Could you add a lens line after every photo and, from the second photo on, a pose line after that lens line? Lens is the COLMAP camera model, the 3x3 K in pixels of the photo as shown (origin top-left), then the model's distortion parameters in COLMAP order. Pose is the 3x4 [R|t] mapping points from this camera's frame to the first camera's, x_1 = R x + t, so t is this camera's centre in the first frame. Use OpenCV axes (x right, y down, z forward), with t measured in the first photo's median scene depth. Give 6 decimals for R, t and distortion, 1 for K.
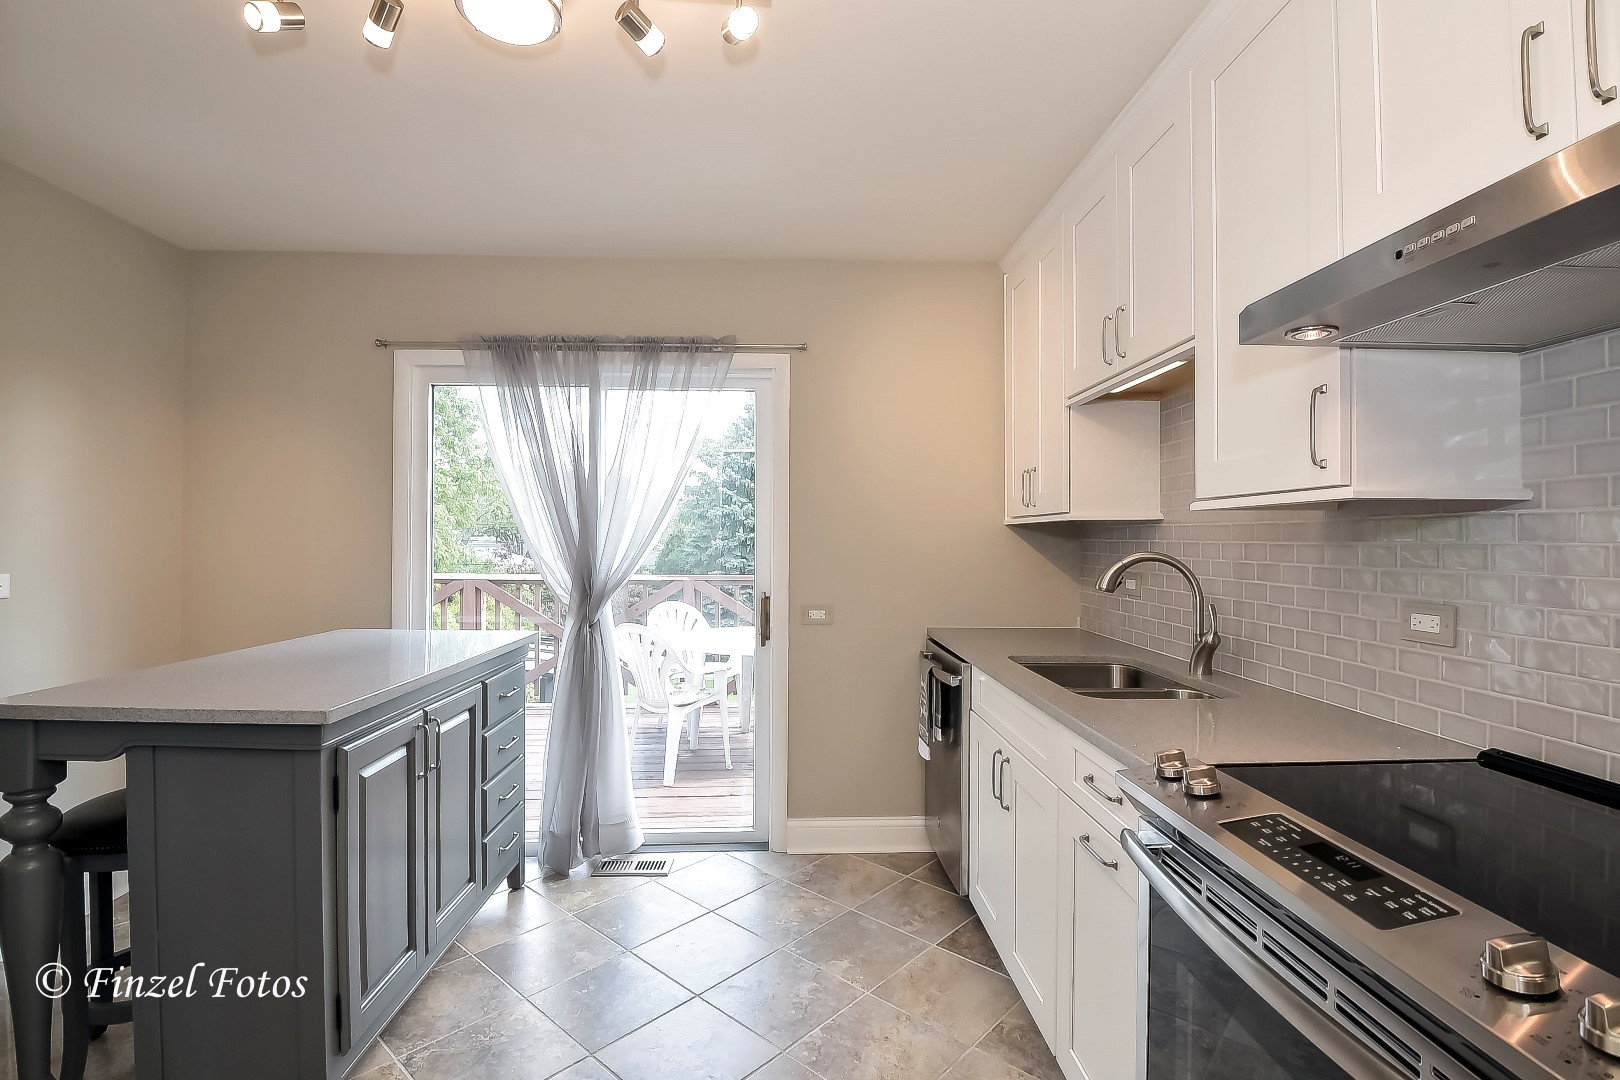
lens RADIAL K [[700.6, 0, 805.9], [0, 700.6, 507.1], [0, 0, 1]] dist [0.002194, -0.007962]
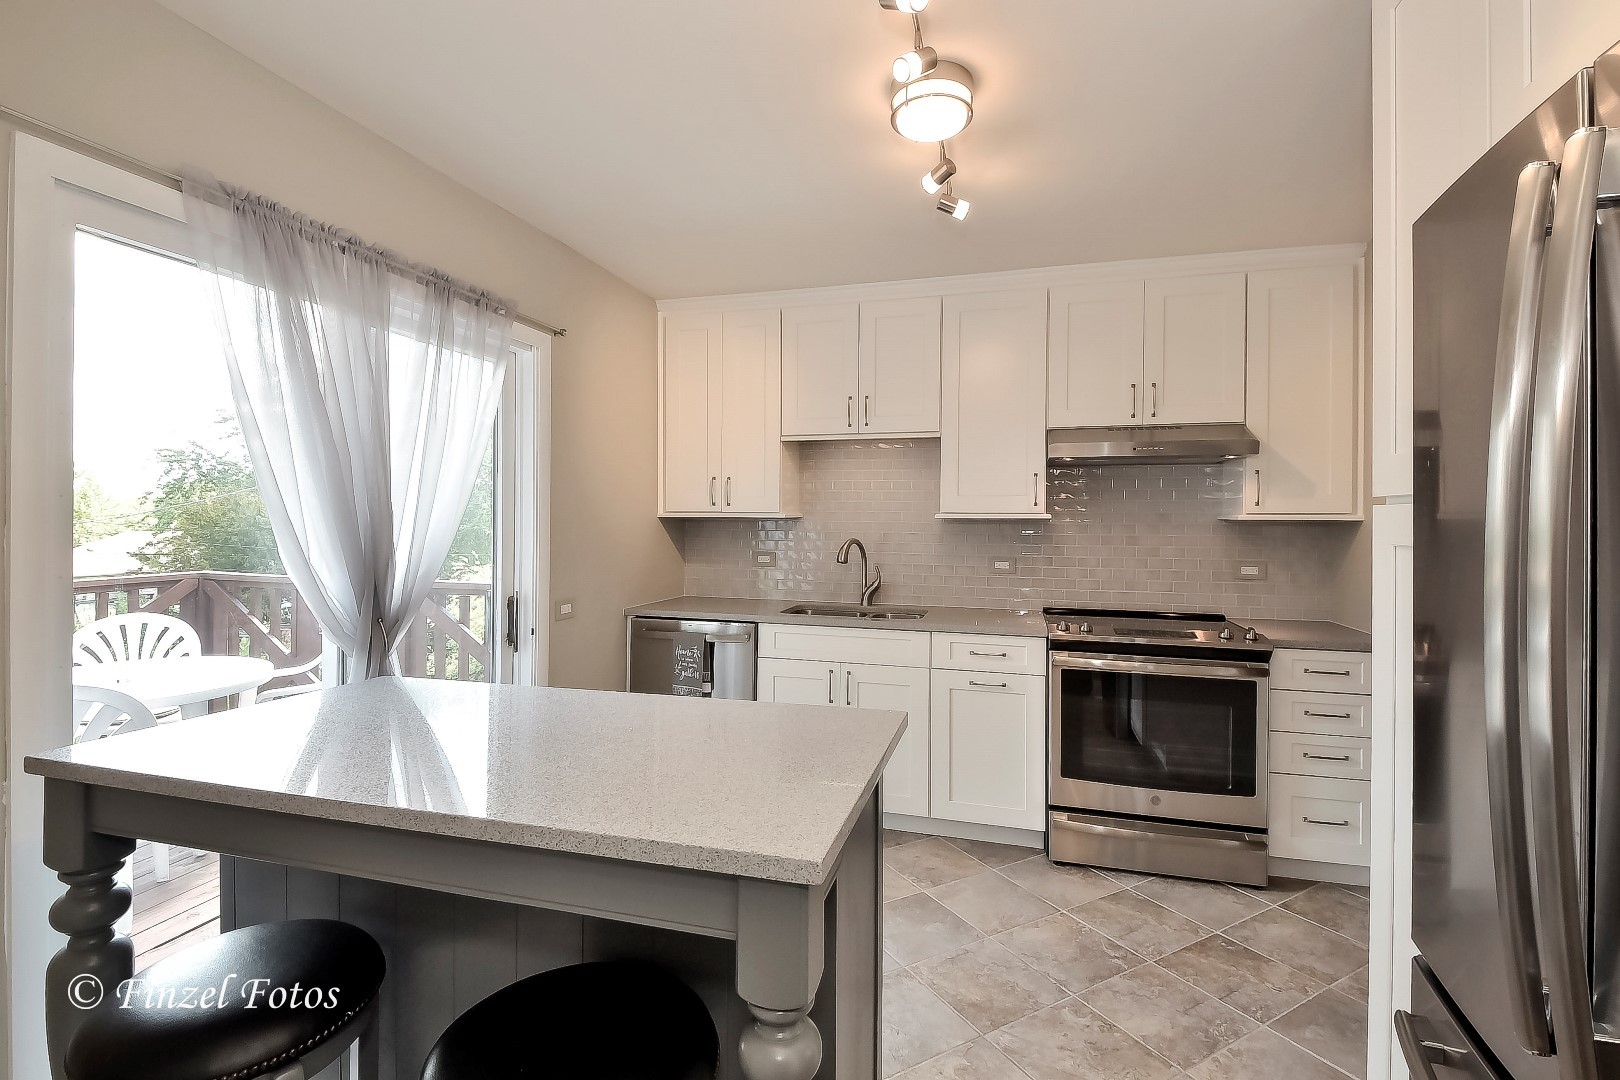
lens RADIAL K [[700.6, 0, 805.9], [0, 700.6, 507.1], [0, 0, 1]] dist [0.002194, -0.007962]
pose [[0.337257, 0.007384, 0.941384, -0.807353], [-0.052349, 0.998569, 0.010921, -0.018313], [-0.939956, -0.052964, 0.337161, 0.361839]]
